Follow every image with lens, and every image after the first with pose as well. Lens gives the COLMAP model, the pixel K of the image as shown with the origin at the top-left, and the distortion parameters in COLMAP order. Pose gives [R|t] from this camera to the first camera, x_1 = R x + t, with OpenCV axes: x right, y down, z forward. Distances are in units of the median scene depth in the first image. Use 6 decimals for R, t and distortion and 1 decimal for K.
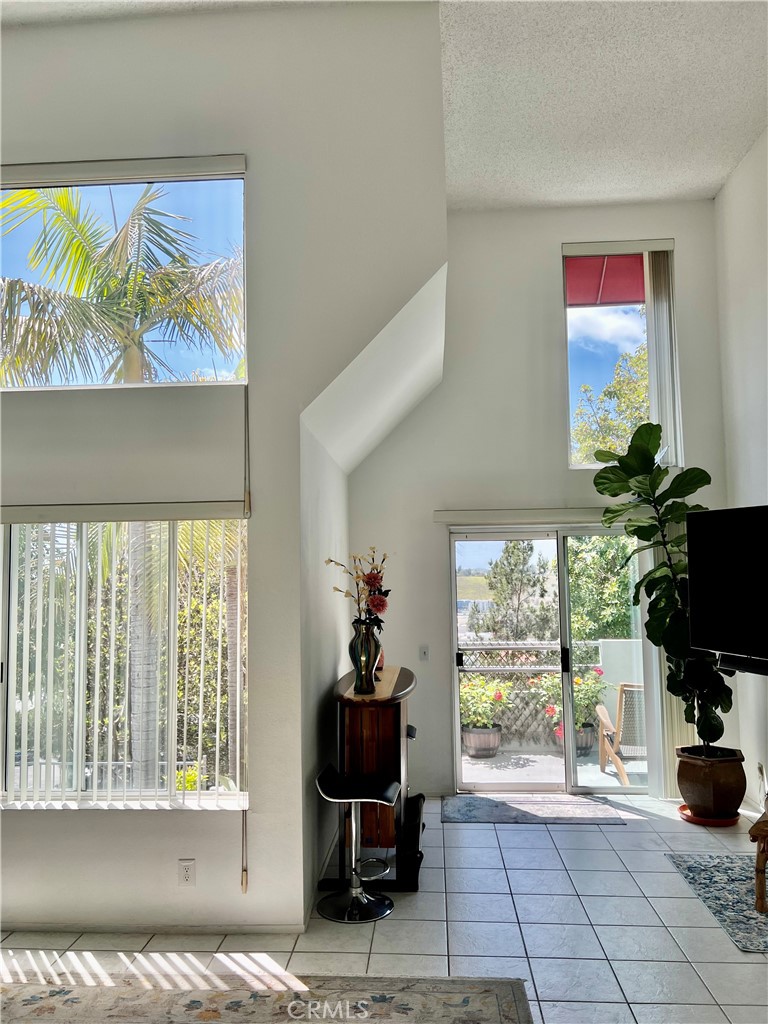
lens RADIAL K [[770.0, 0, 383.6], [0, 770.0, 507.9], [0, 0, 1]] dist [0.041271, -0.044492]
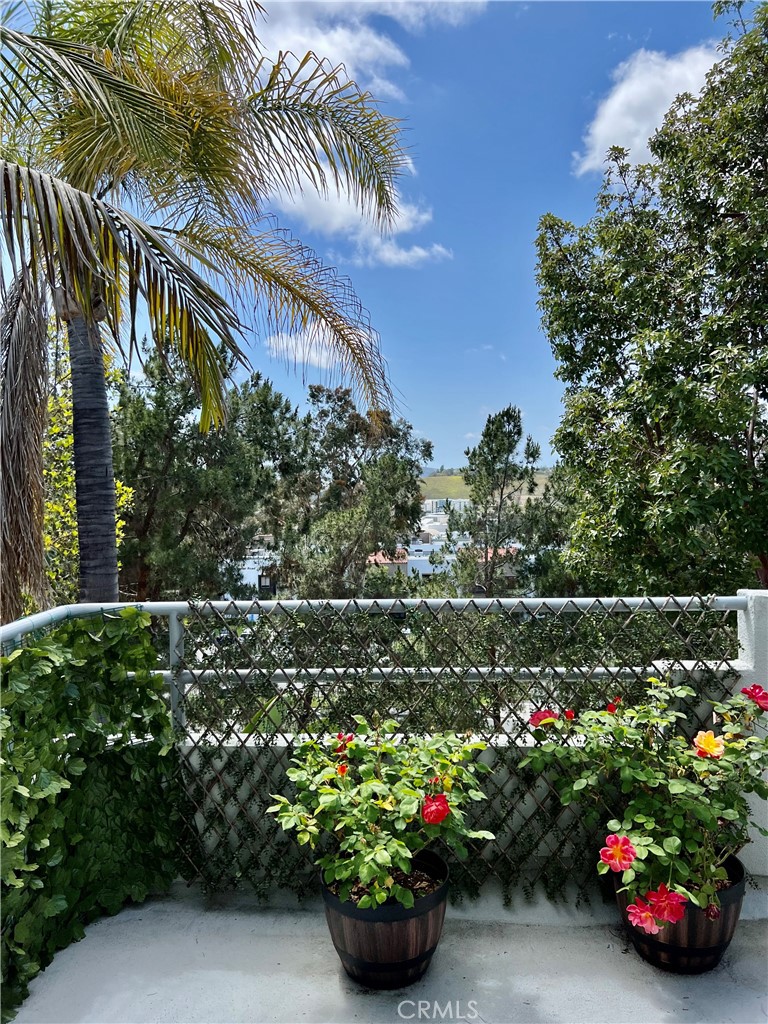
lens RADIAL K [[770.0, 0, 383.9], [0, 770.0, 513.0], [0, 0, 1]] dist [0.041271, -0.044492]
pose [[0.999735, -0.001194, 0.022999, 0.034955], [-0.001957, 0.990640, 0.136488, 0.027807], [-0.022947, -0.136497, 0.990375, 0.208147]]
